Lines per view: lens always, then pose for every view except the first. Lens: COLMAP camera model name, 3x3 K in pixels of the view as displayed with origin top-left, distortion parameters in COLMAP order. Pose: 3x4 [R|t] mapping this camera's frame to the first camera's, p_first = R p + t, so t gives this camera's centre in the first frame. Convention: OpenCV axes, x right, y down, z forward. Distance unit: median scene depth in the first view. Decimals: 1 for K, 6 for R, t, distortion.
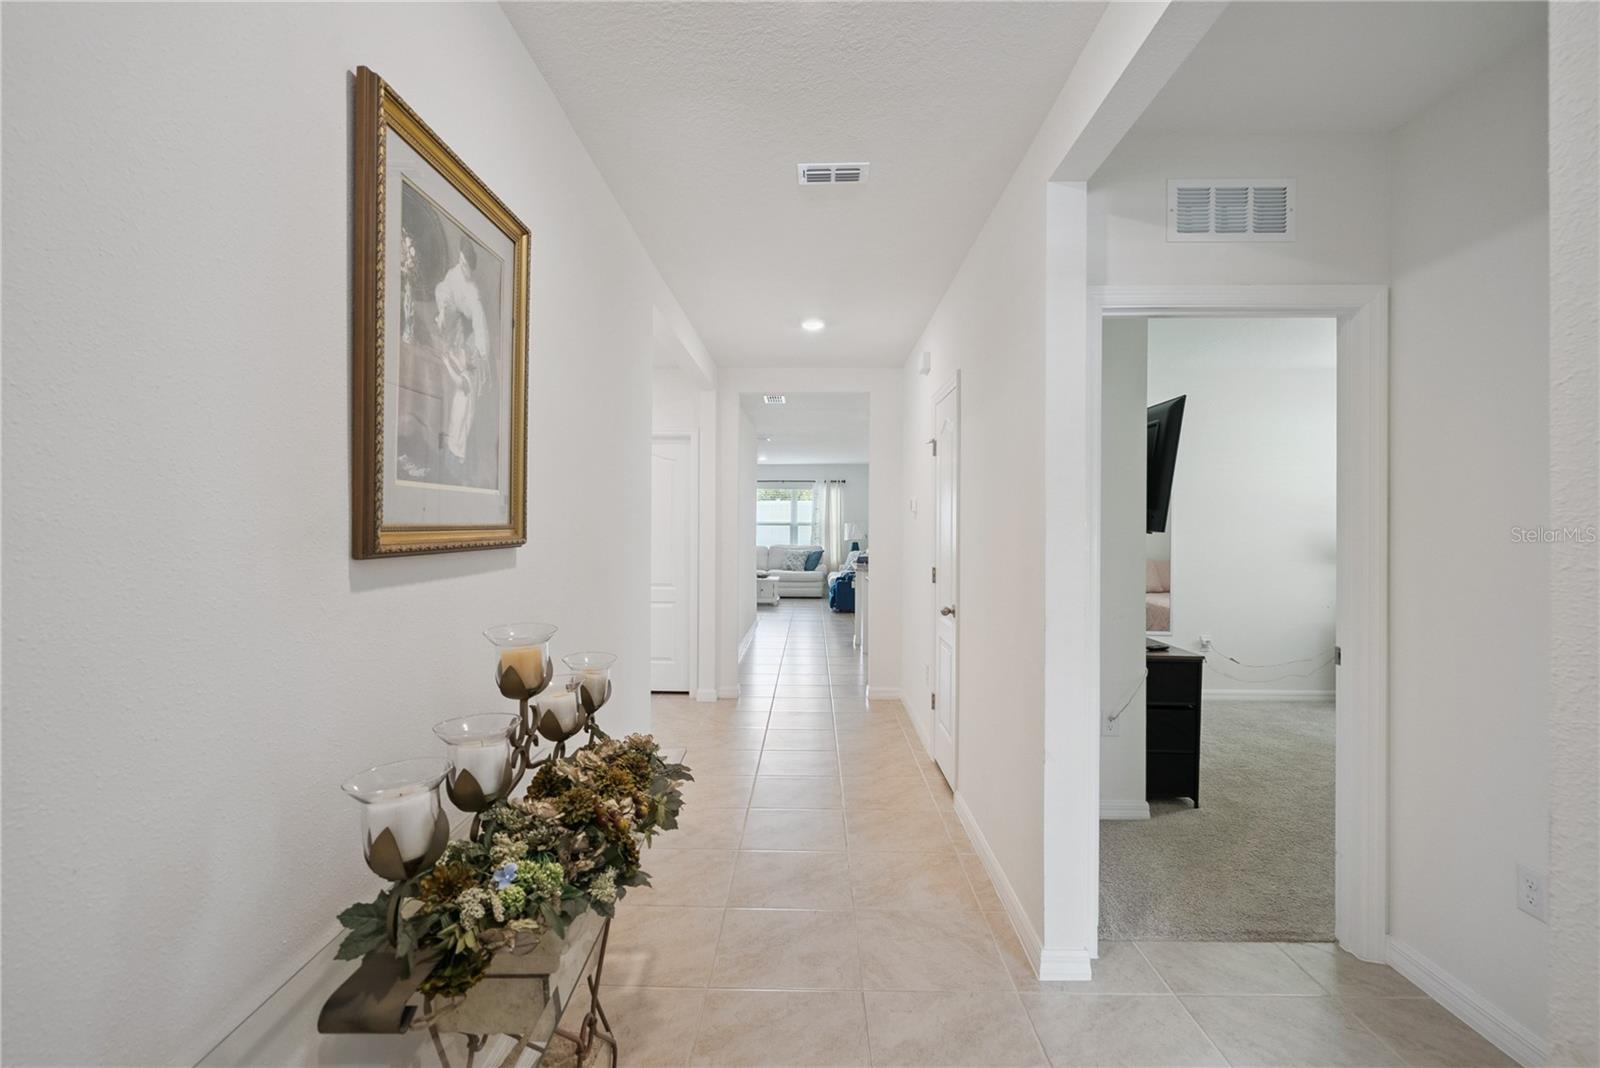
lens RADIAL K [[738.6, 0, 799.8], [0, 738.6, 524.8], [0, 0, 1]] dist [-0.005677, 0.001431]
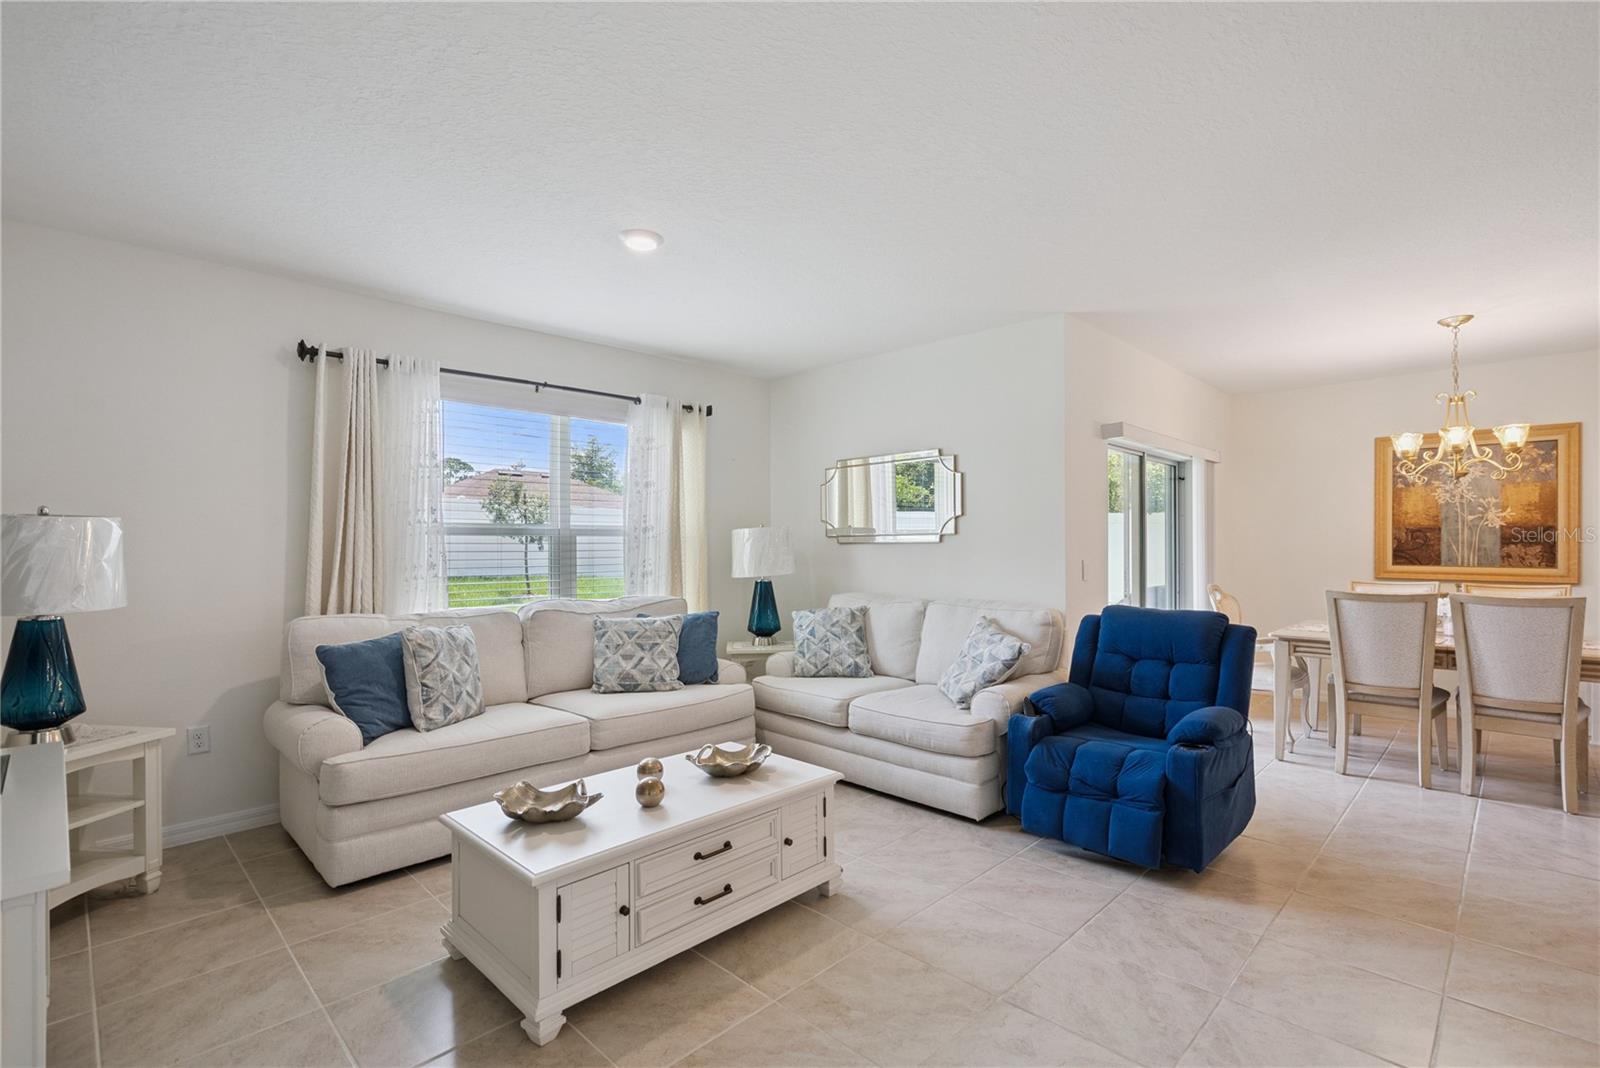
lens RADIAL K [[738.6, 0, 803.1], [0, 738.6, 537.7], [0, 0, 1]] dist [-0.005677, 0.001431]
pose [[0.693268, -0.005803, 0.720657, -0.172477], [0.011011, 0.999936, -0.002540, 0.003774], [-0.720596, 0.009696, 0.693287, 0.754359]]
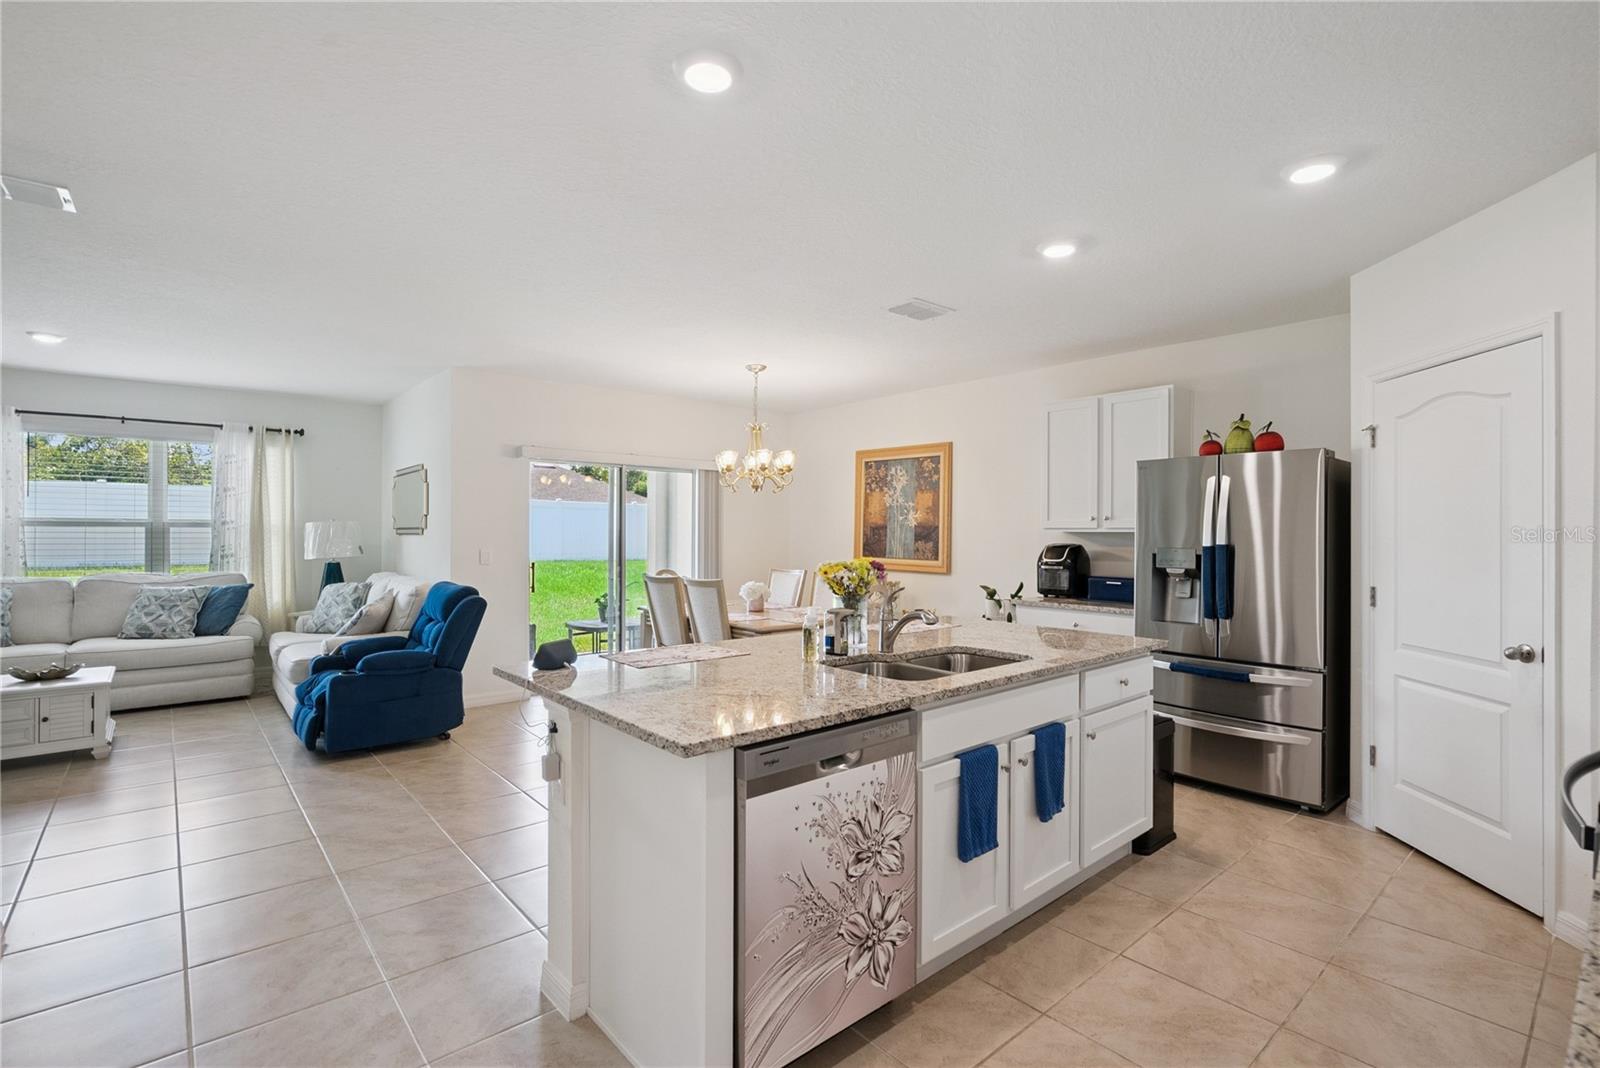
lens RADIAL K [[738.6, 0, 796.4], [0, 738.6, 530.0], [0, 0, 1]] dist [-0.005677, 0.001431]
pose [[0.746199, -0.003591, 0.665713, -0.016718], [0.001497, 0.999992, 0.003717, 0.001617], [-0.665721, -0.001777, 0.746198, 0.465400]]
